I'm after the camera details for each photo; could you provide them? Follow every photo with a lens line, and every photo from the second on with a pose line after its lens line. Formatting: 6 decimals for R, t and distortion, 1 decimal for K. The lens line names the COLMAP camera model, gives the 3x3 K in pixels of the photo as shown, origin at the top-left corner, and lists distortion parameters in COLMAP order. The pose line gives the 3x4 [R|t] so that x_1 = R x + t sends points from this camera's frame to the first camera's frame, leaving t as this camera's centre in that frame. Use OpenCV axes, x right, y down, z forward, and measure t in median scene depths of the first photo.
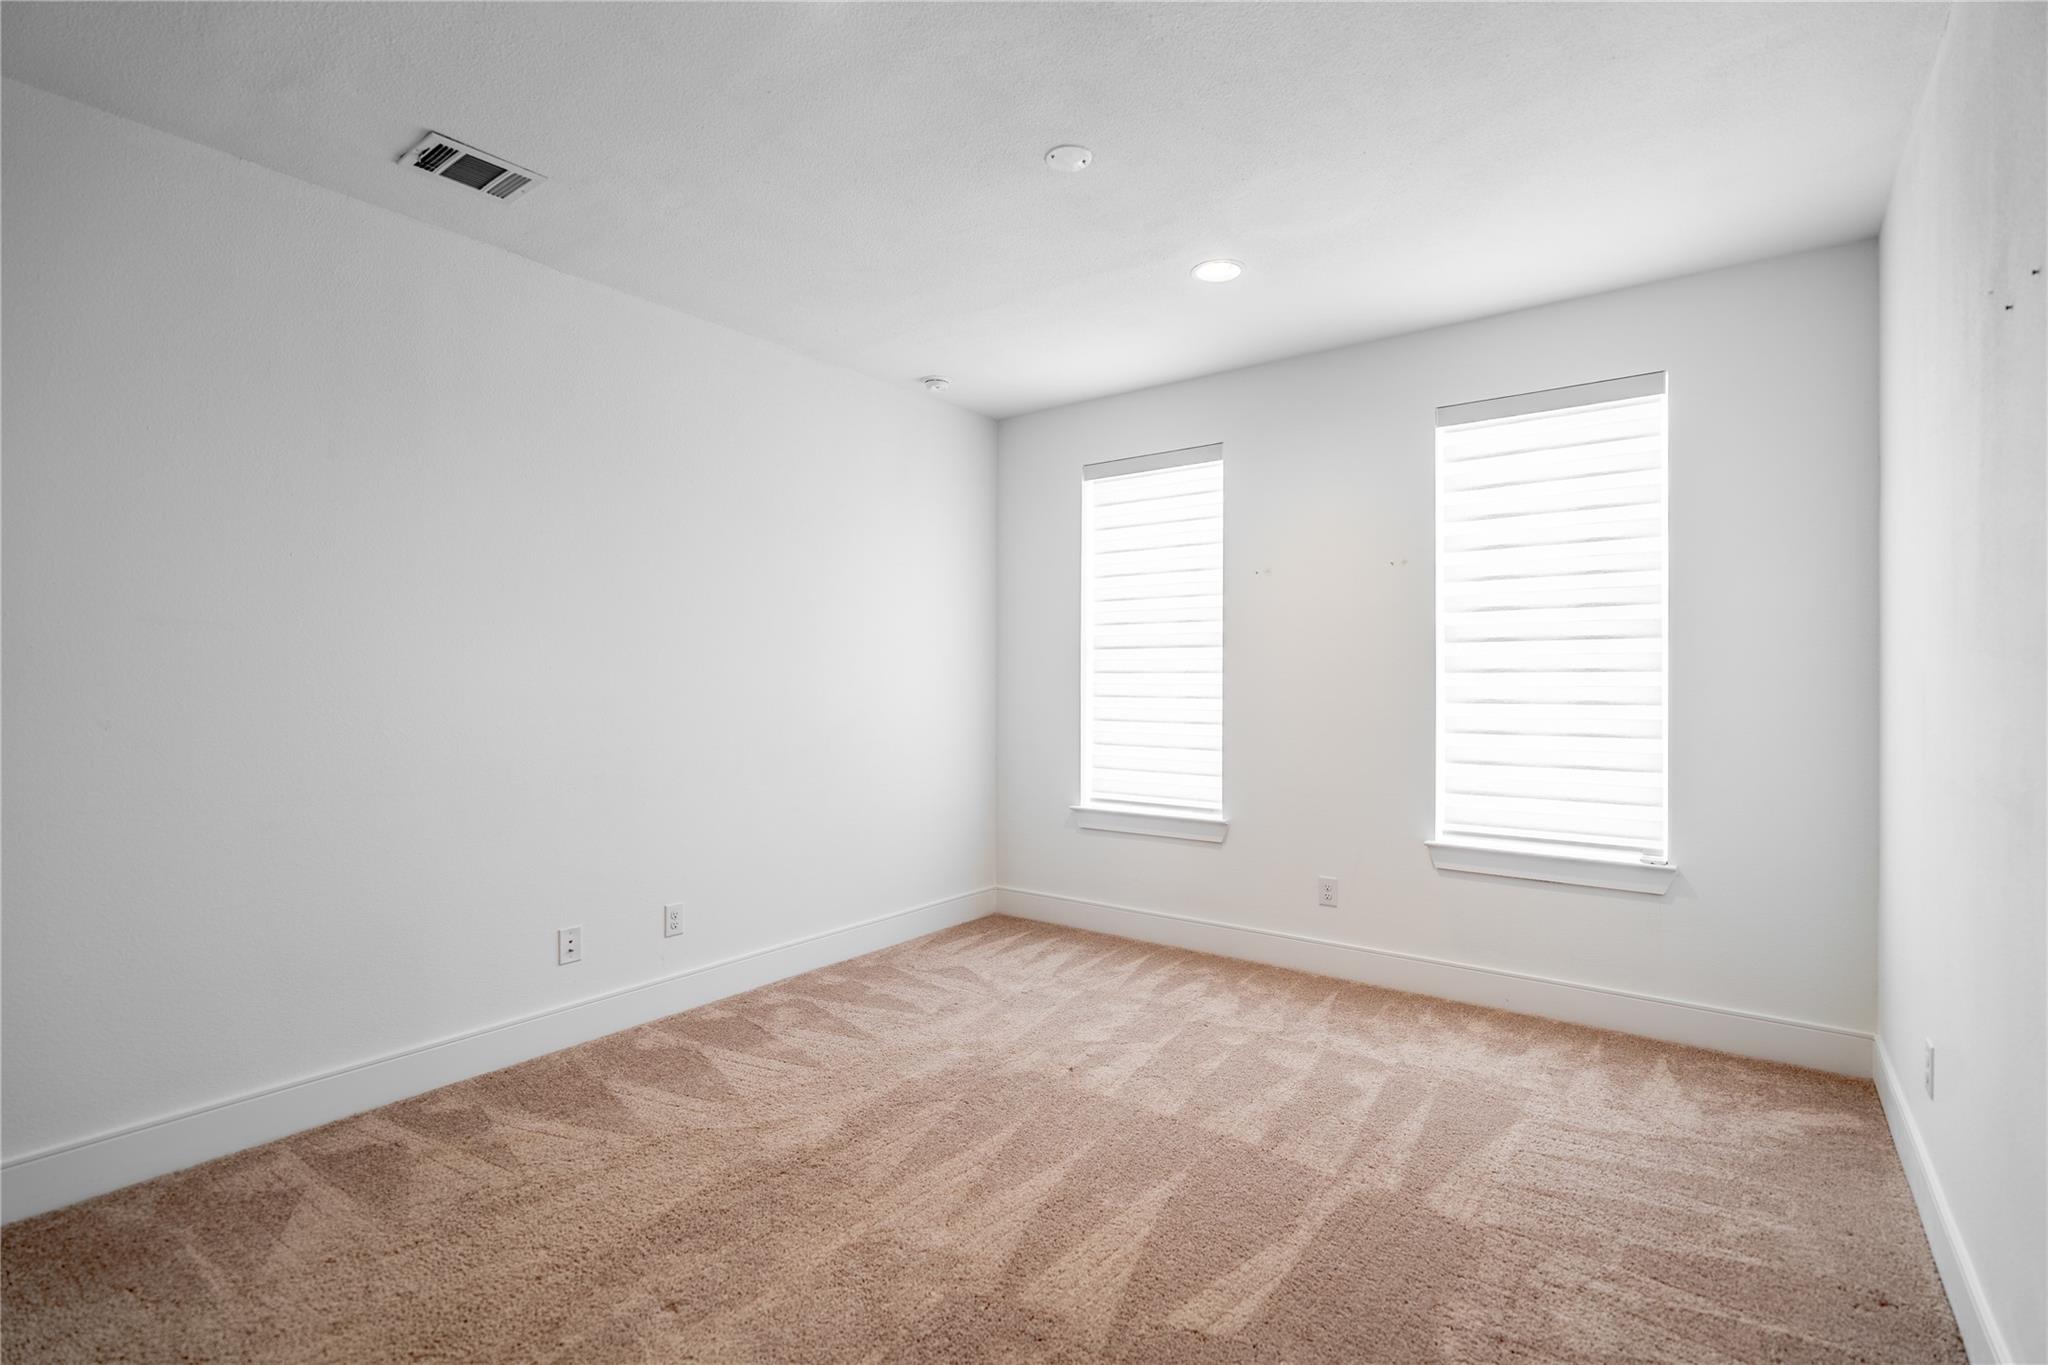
lens RADIAL K [[933.2, 0, 1024.0], [0, 933.2, 682.5], [0, 0, 1]] dist [0.013738, 0.000076]
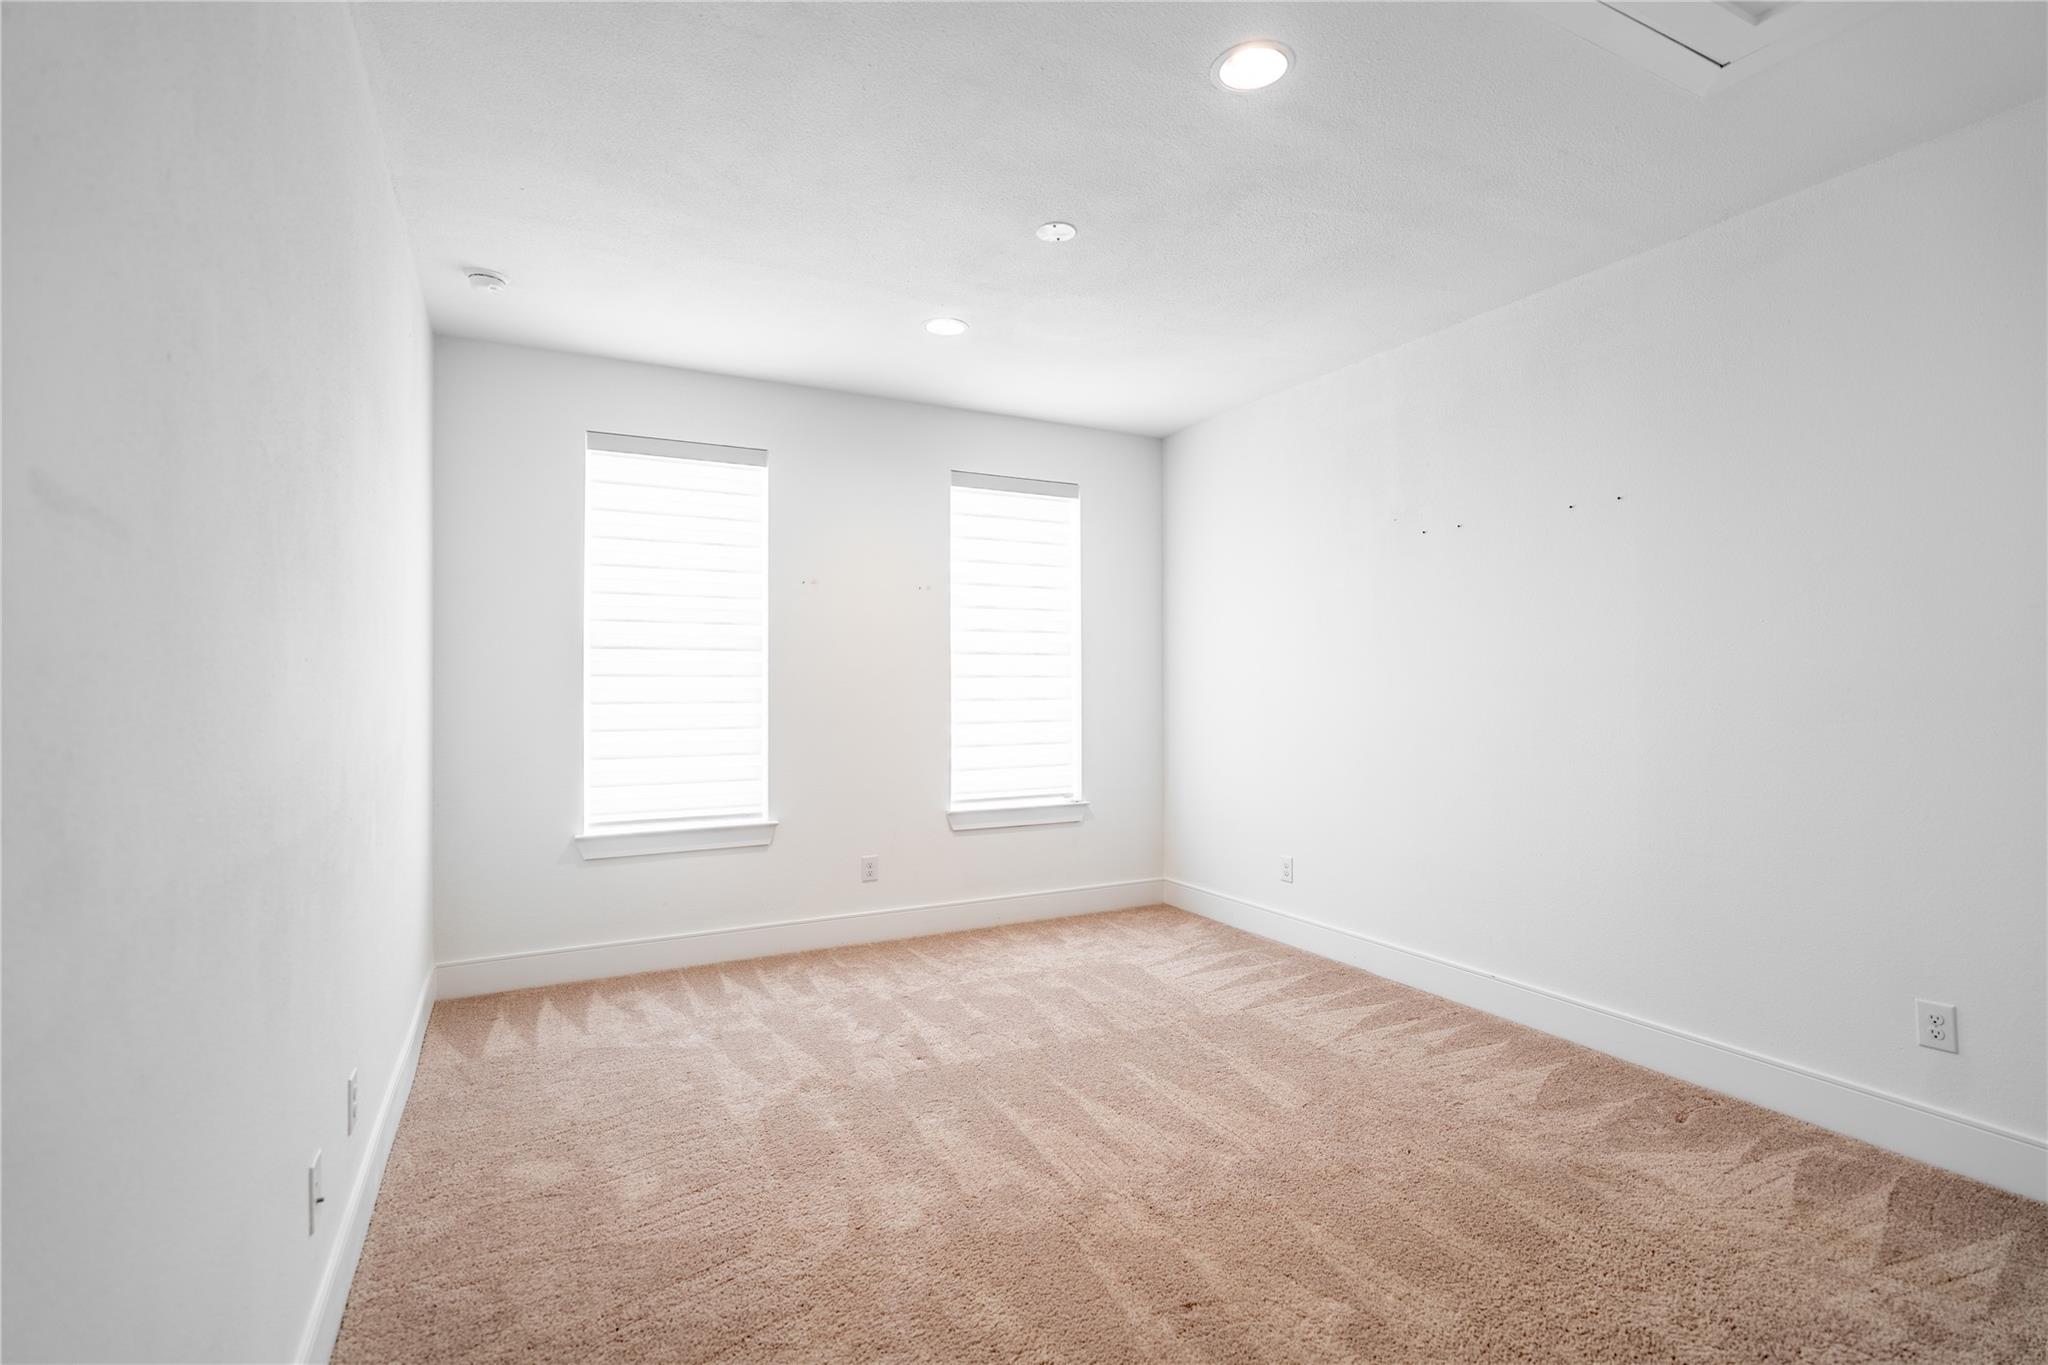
lens RADIAL K [[965.7, 0, 1022.2], [0, 965.7, 673.1], [0, 0, 1]] dist [-0.001058, 0.000964]
pose [[0.436230, 0.000850, 0.899835, -0.712518], [-0.000255, 1.000000, -0.000821, -0.016275], [-0.899835, 0.000129, 0.436230, 0.341304]]
